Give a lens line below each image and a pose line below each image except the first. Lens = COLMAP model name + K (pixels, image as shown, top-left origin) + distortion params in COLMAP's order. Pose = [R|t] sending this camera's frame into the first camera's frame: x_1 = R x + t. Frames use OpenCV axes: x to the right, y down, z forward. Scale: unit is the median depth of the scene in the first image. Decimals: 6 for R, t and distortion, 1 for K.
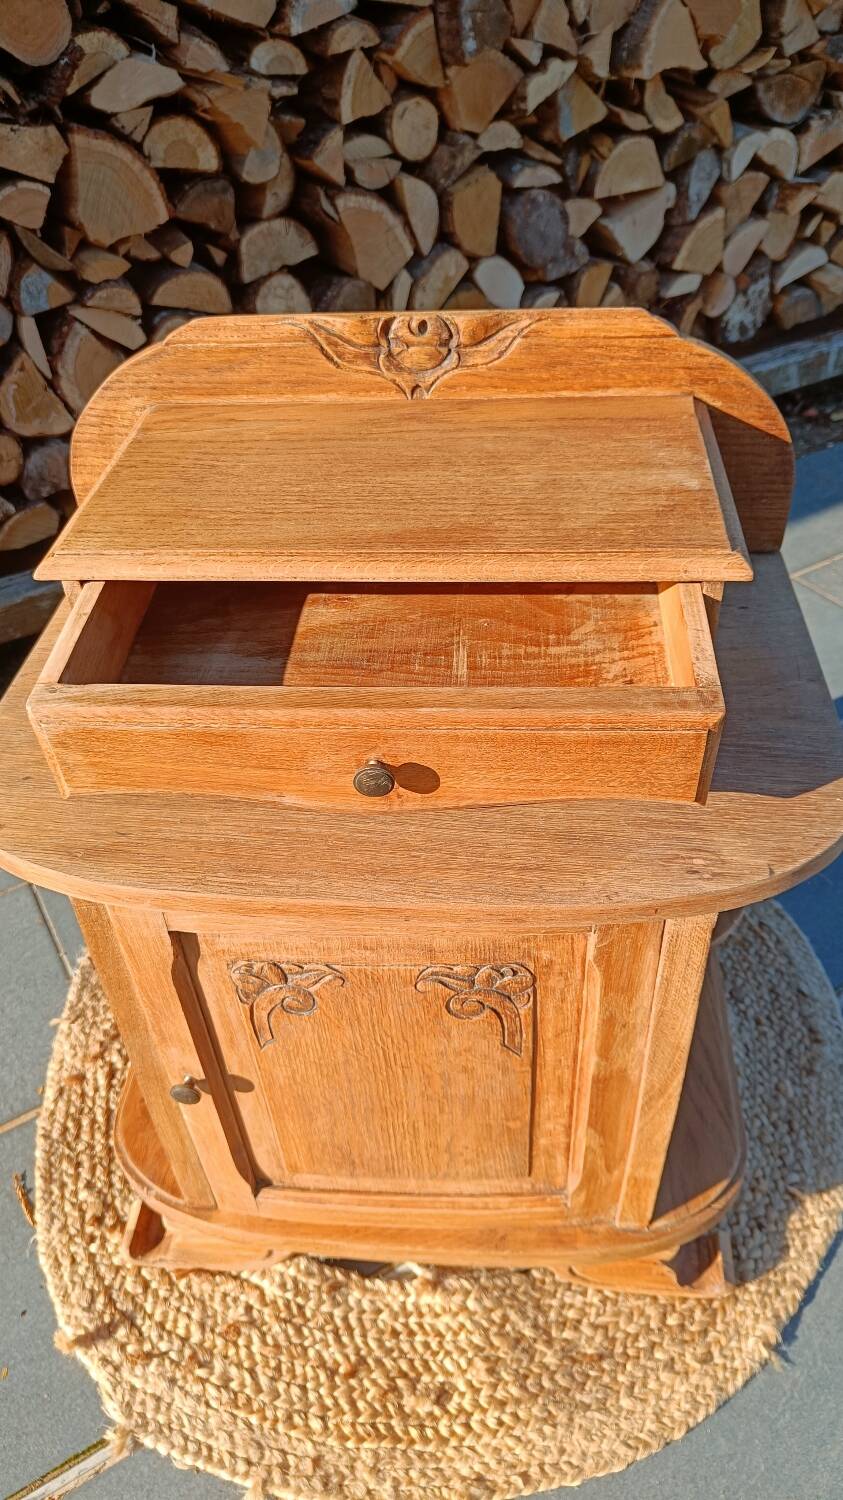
lens RADIAL K [[1057.5, 0, 429.4], [0, 1057.5, 746.8], [0, 0, 1]] dist [0.002978, -0.010807]
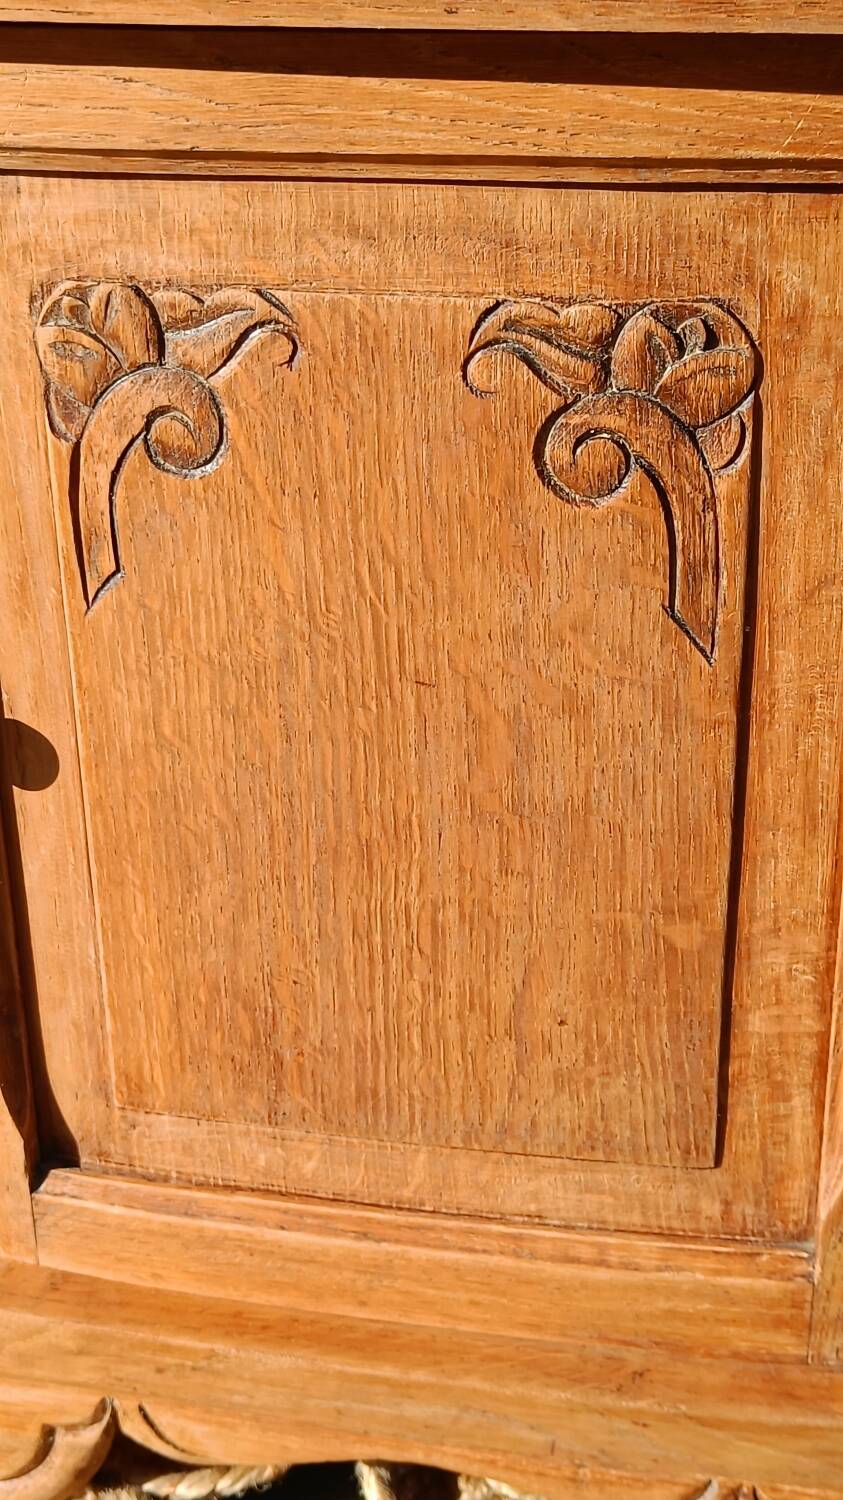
lens RADIAL K [[2179.9, 0, 421.5], [0, 2179.9, 750.0], [0, 0, 1]] dist [0.011823, -0.047835]
pose [[0.991175, 0.081613, -0.104457, 0.052139], [-0.105394, 0.963118, -0.247578, 0.425943], [0.080399, 0.256403, 0.963220, 0.166279]]
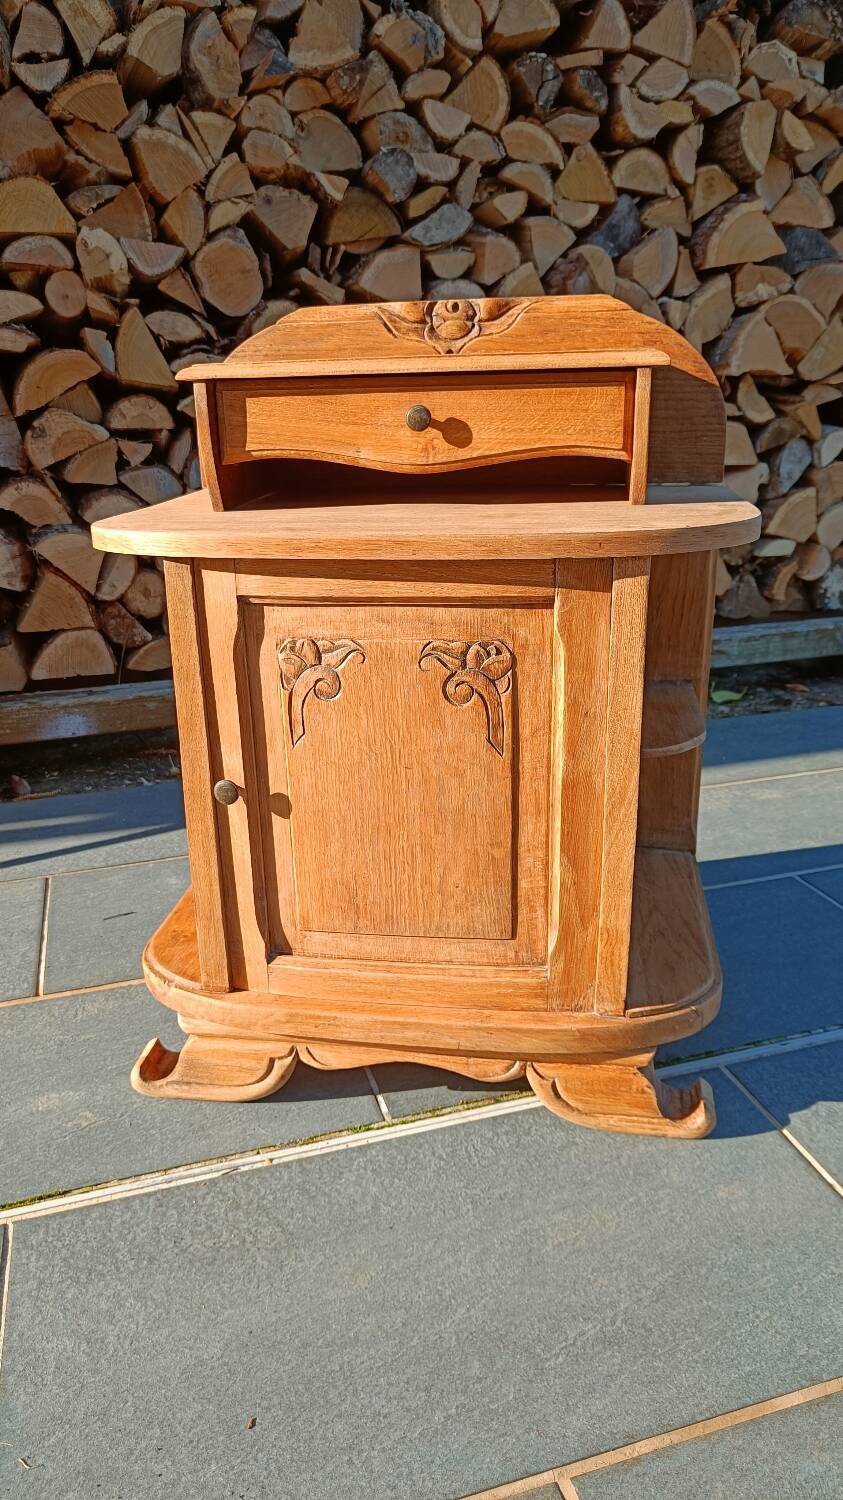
lens RADIAL K [[1057.5, 0, 429.4], [0, 1057.5, 746.8], [0, 0, 1]] dist [0.002978, -0.010807]
pose [[0.997333, 0.042540, -0.059307, 0.058046], [-0.061822, 0.924293, -0.376643, 0.586624], [0.038795, 0.379305, 0.924458, -0.099078]]
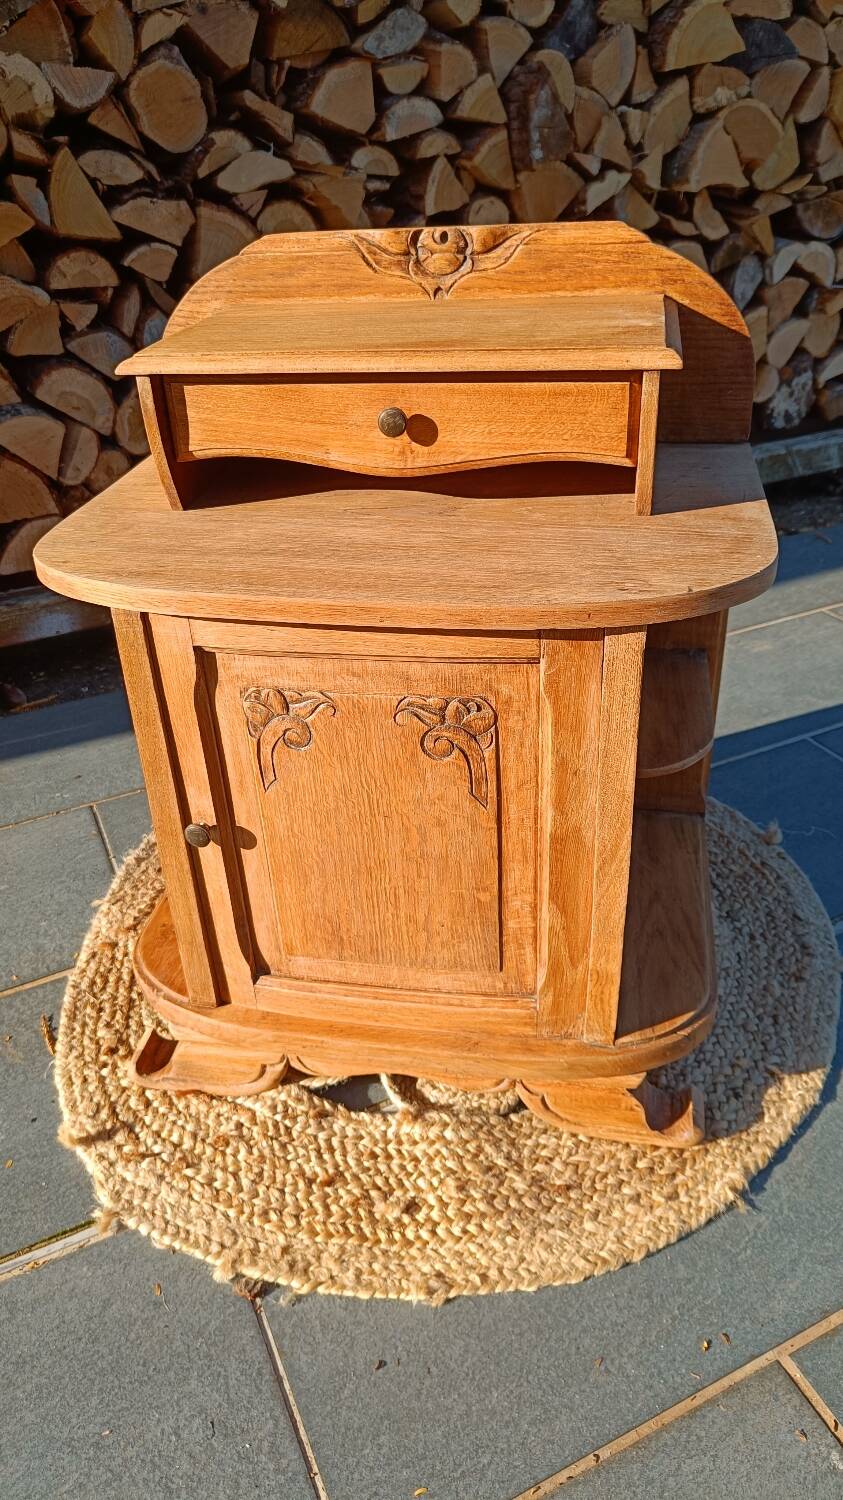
lens RADIAL K [[1068.3, 0, 433.3], [0, 1068.3, 724.5], [0, 0, 1]] dist [-0.005059, -0.005876]
pose [[0.995302, 0.048937, -0.083536, 0.094584], [-0.063286, 0.981837, -0.178861, 0.325072], [0.073266, 0.183308, 0.980322, -0.110067]]
